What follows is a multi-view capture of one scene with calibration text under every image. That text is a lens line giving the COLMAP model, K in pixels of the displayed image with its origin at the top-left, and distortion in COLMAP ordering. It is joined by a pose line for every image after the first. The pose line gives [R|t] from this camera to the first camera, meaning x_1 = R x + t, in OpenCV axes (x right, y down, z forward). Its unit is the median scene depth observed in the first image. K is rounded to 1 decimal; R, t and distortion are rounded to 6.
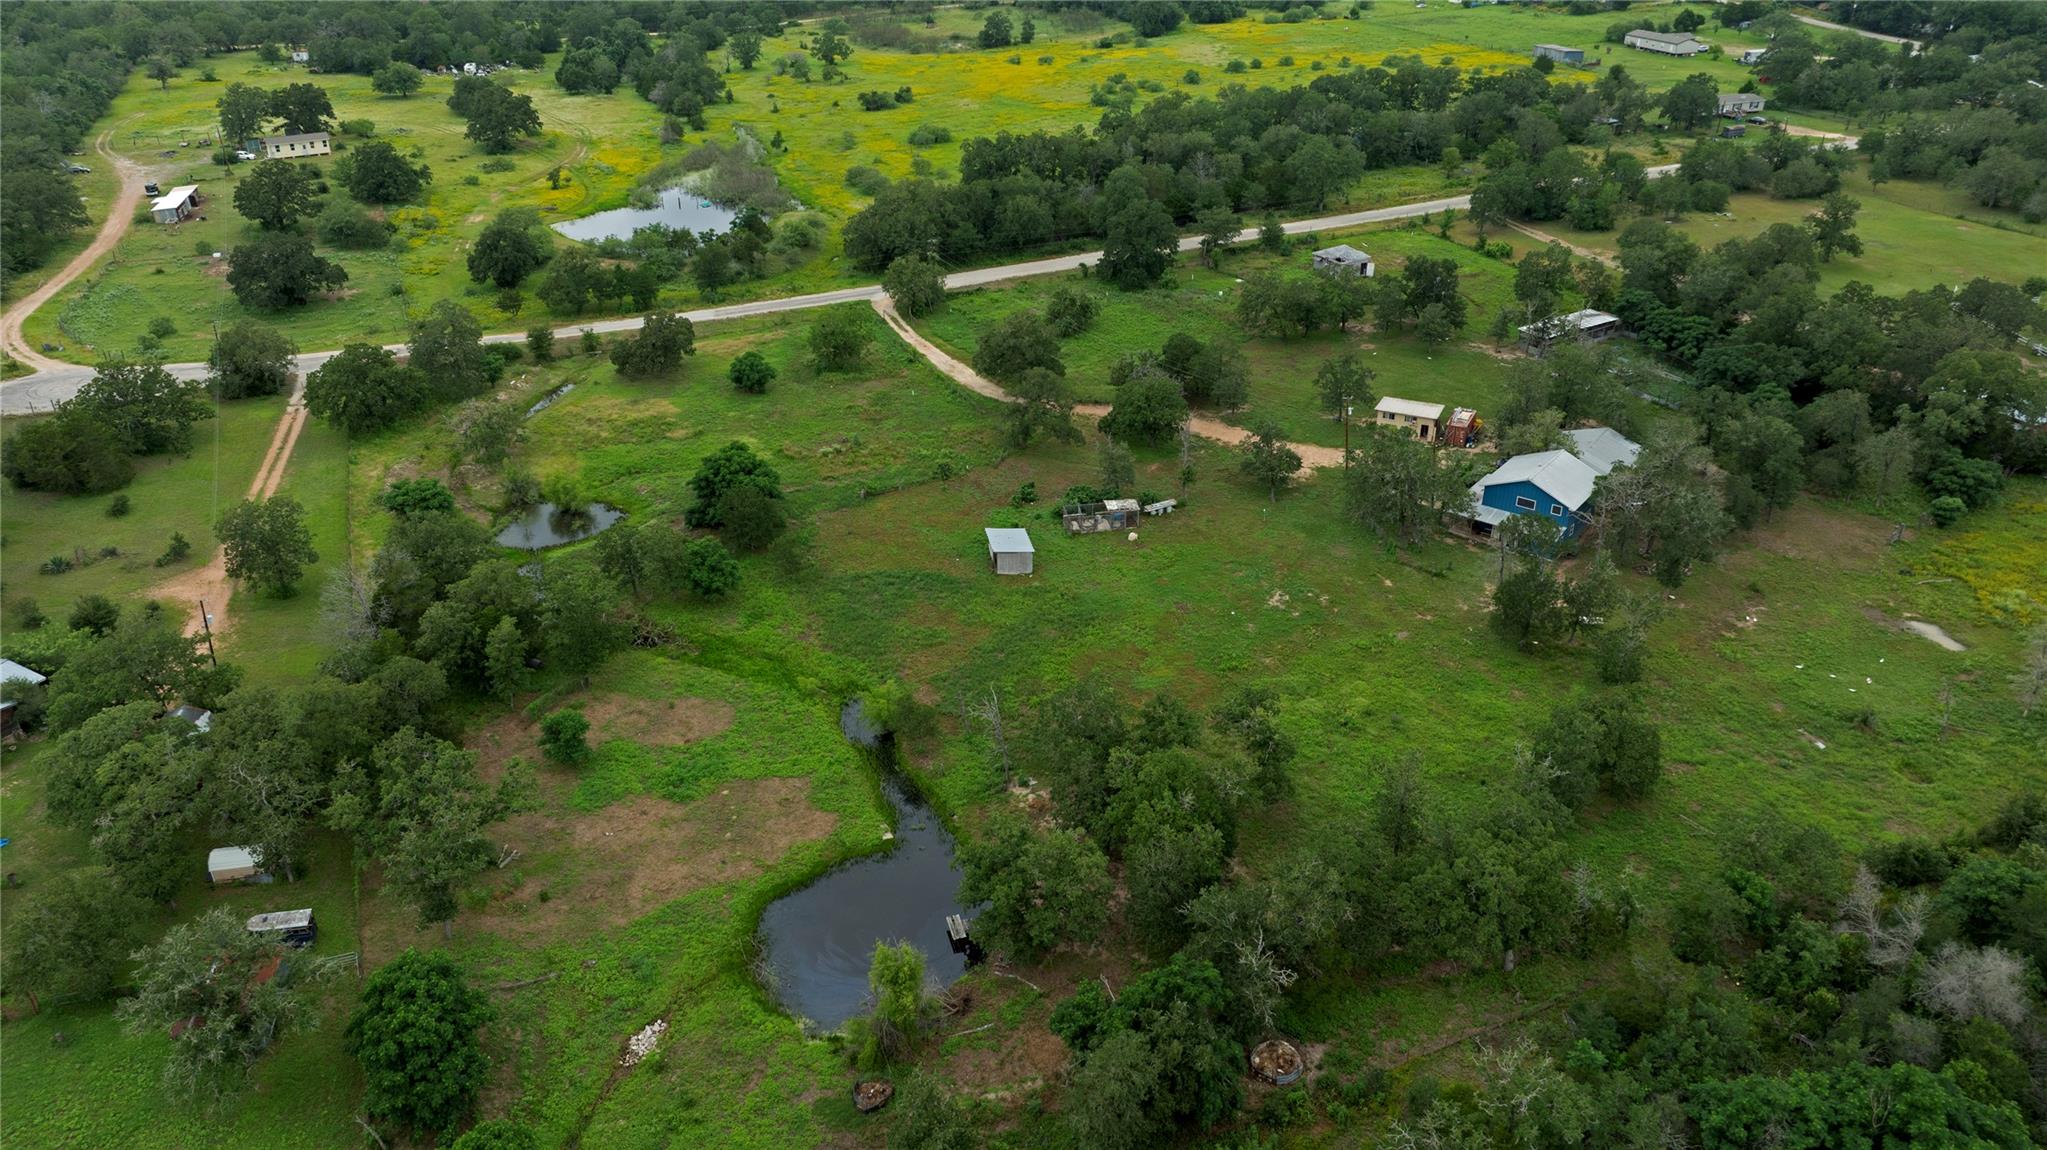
lens RADIAL K [[1437.9, 0, 1023.5], [0, 1437.9, 575.0], [0, 0, 1]] dist [-0.007287, -0.002698]
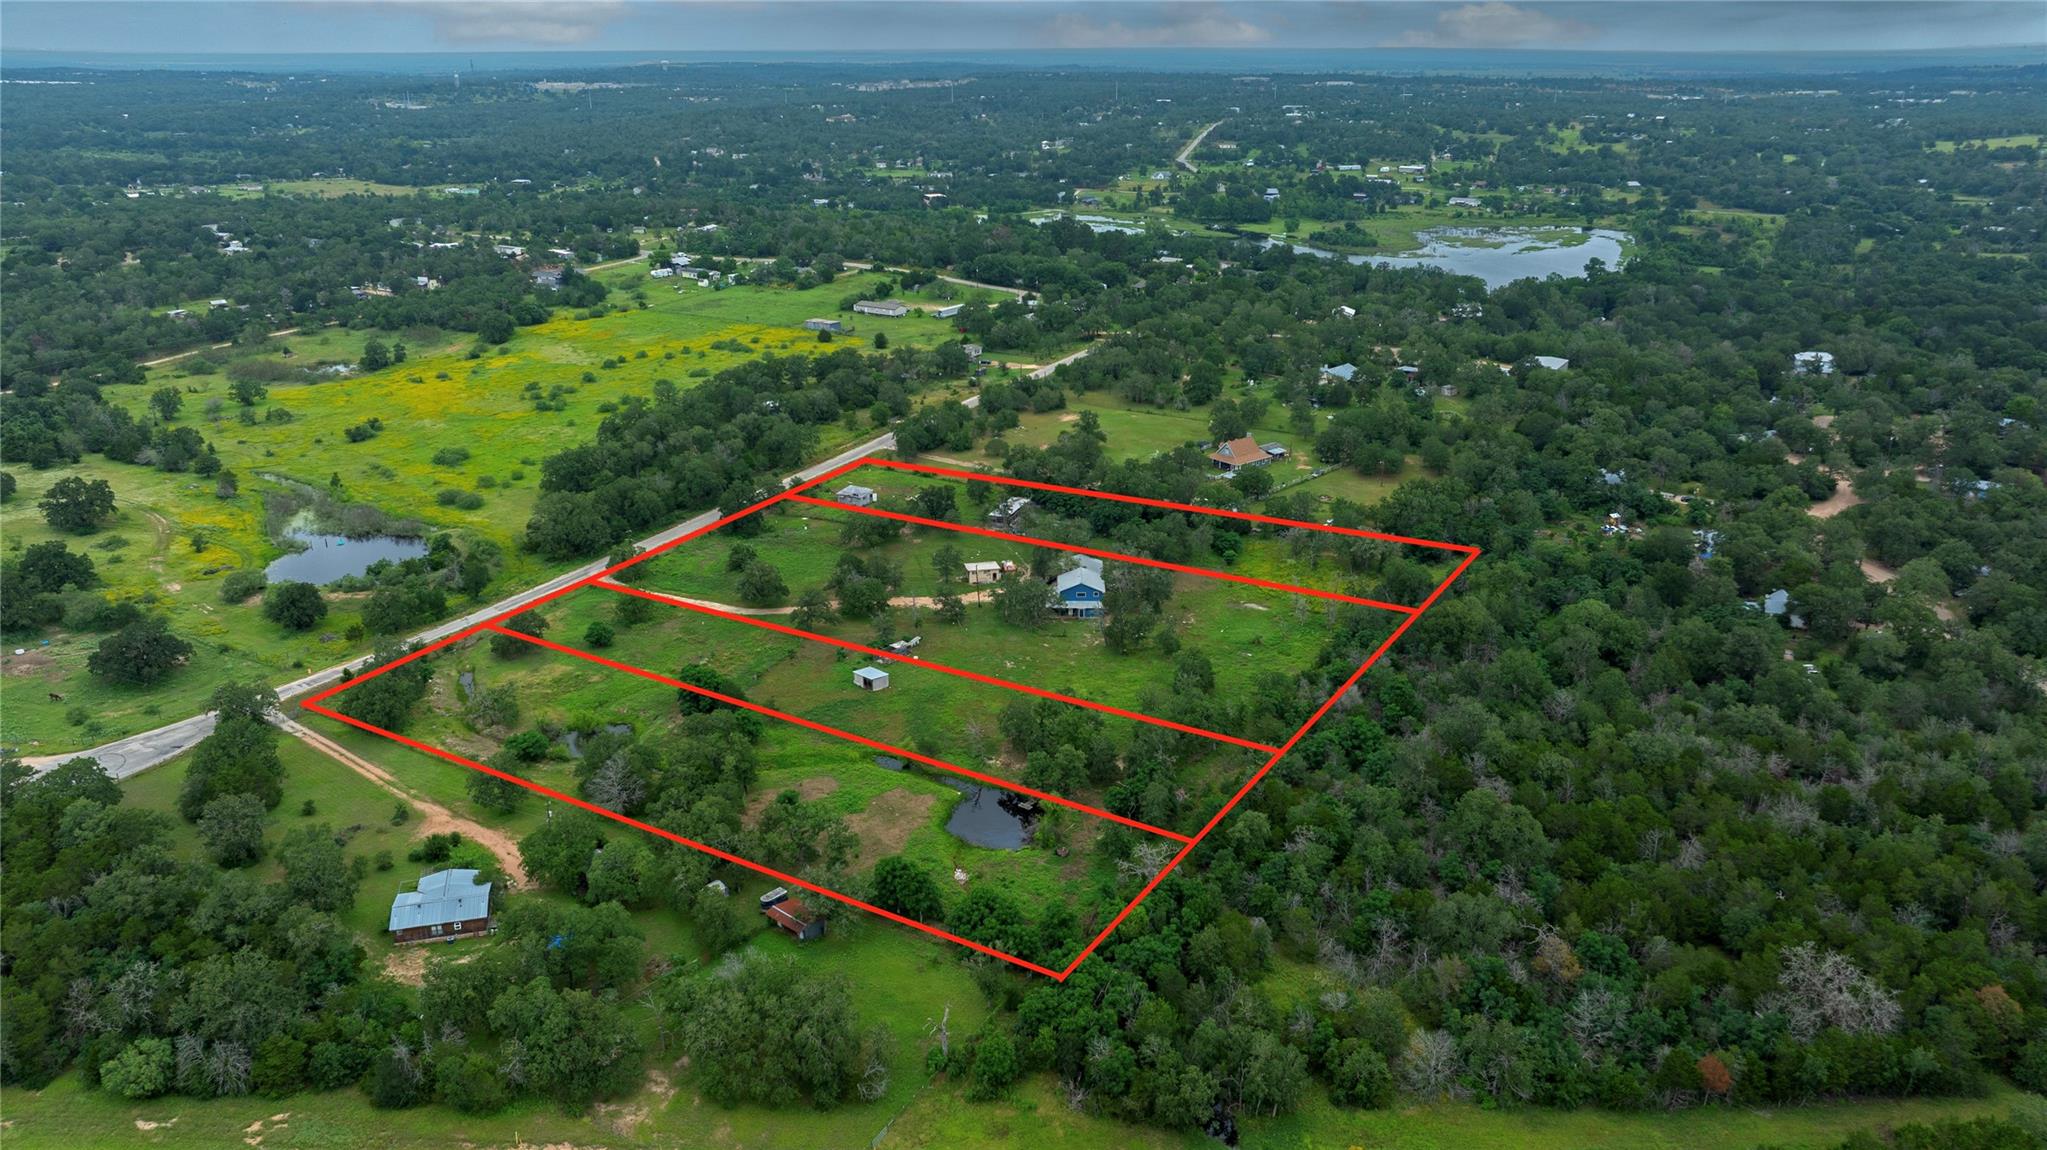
lens RADIAL K [[1437.9, 0, 1023.5], [0, 1437.9, 575.0], [0, 0, 1]] dist [-0.007287, -0.002698]
pose [[0.810650, -0.205781, 0.548179, -0.388187], [0.279072, 0.958820, -0.052761, 0.003256], [-0.514748, 0.195752, 0.834695, -0.311110]]
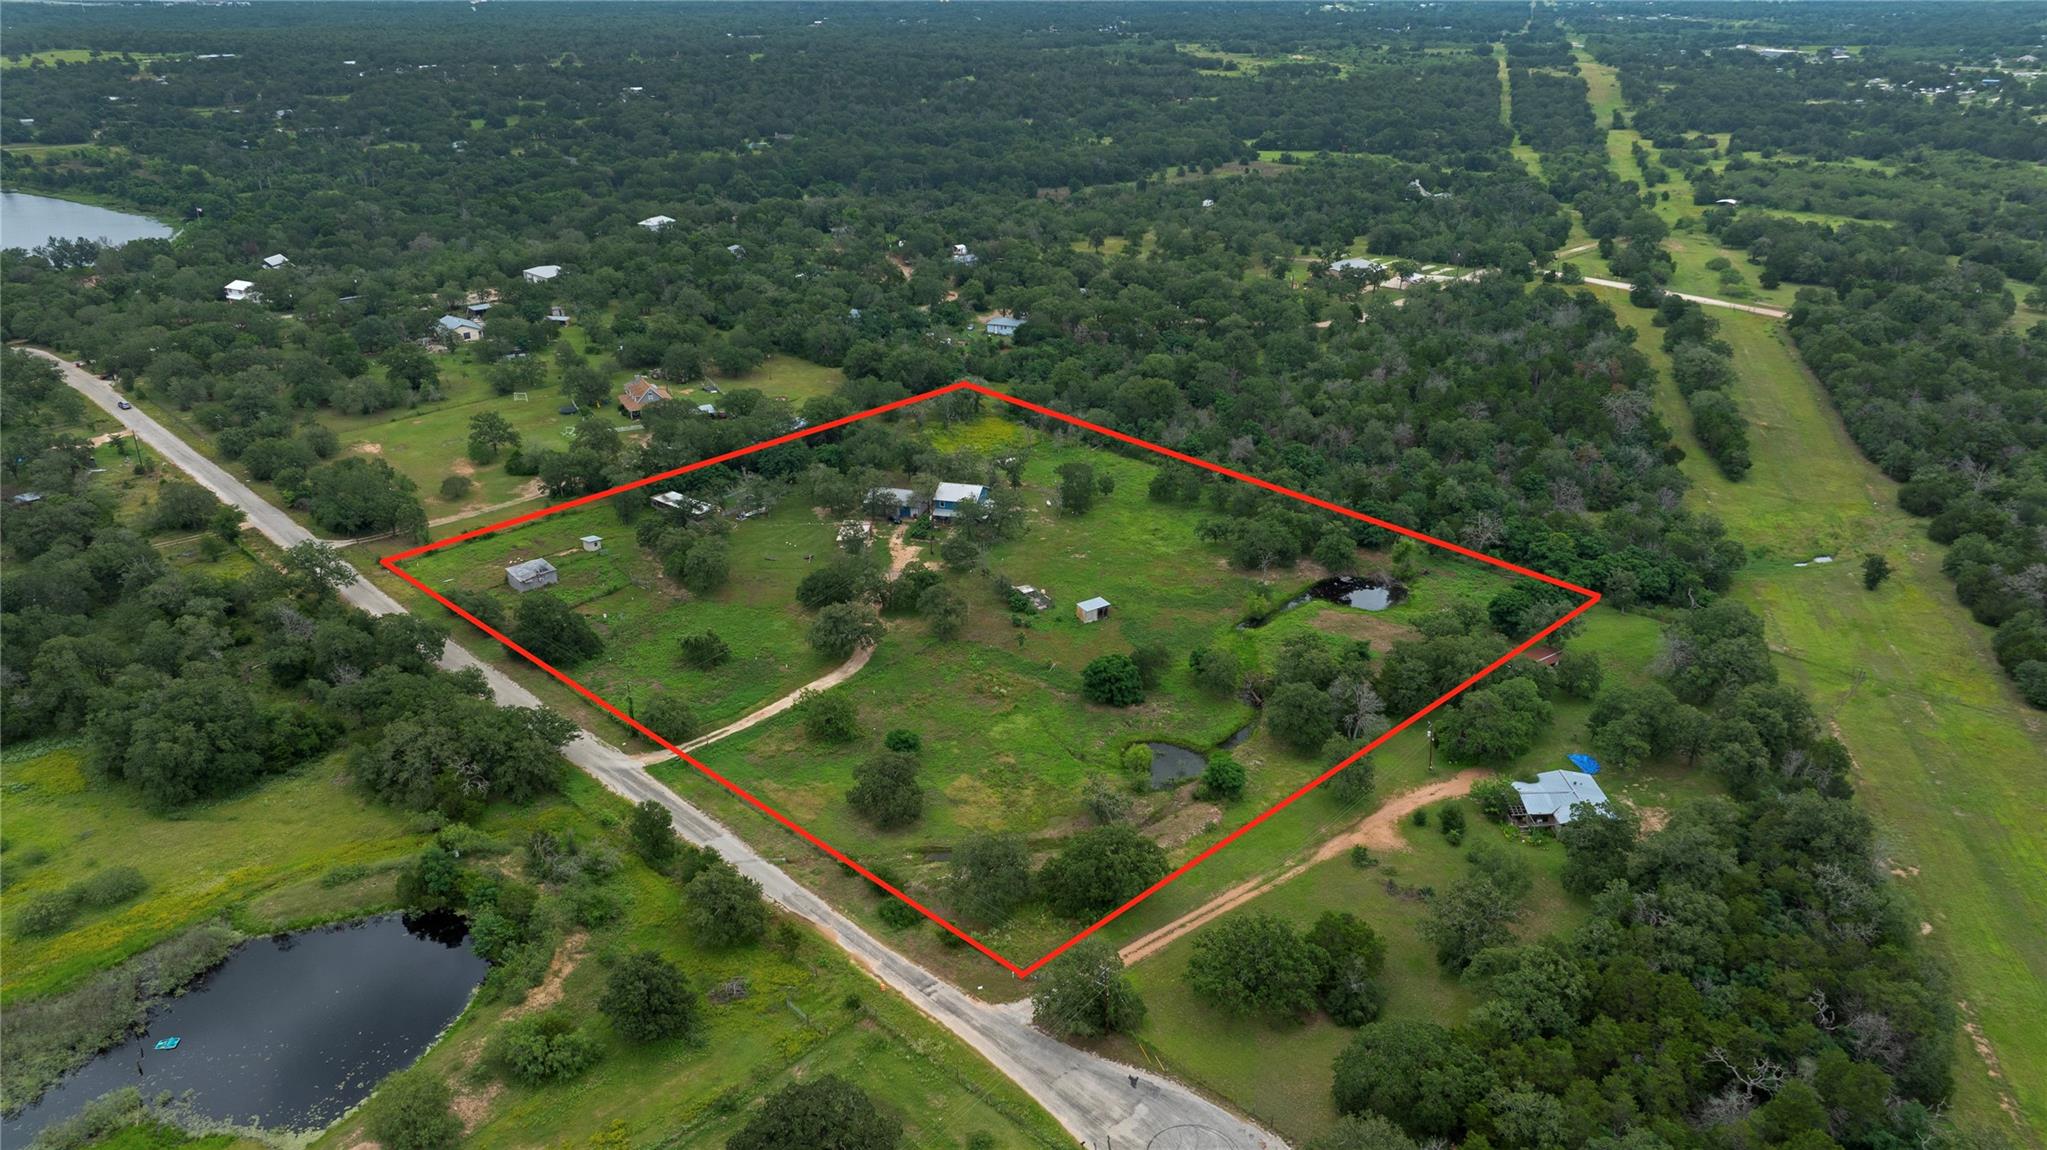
lens RADIAL K [[1437.9, 0, 1023.5], [0, 1437.9, 575.0], [0, 0, 1]] dist [-0.007287, -0.002698]
pose [[-0.374855, -0.371954, 0.849196, -0.697006], [0.445645, 0.730923, 0.516868, -0.478978], [-0.812948, 0.572190, -0.108230, 0.581430]]
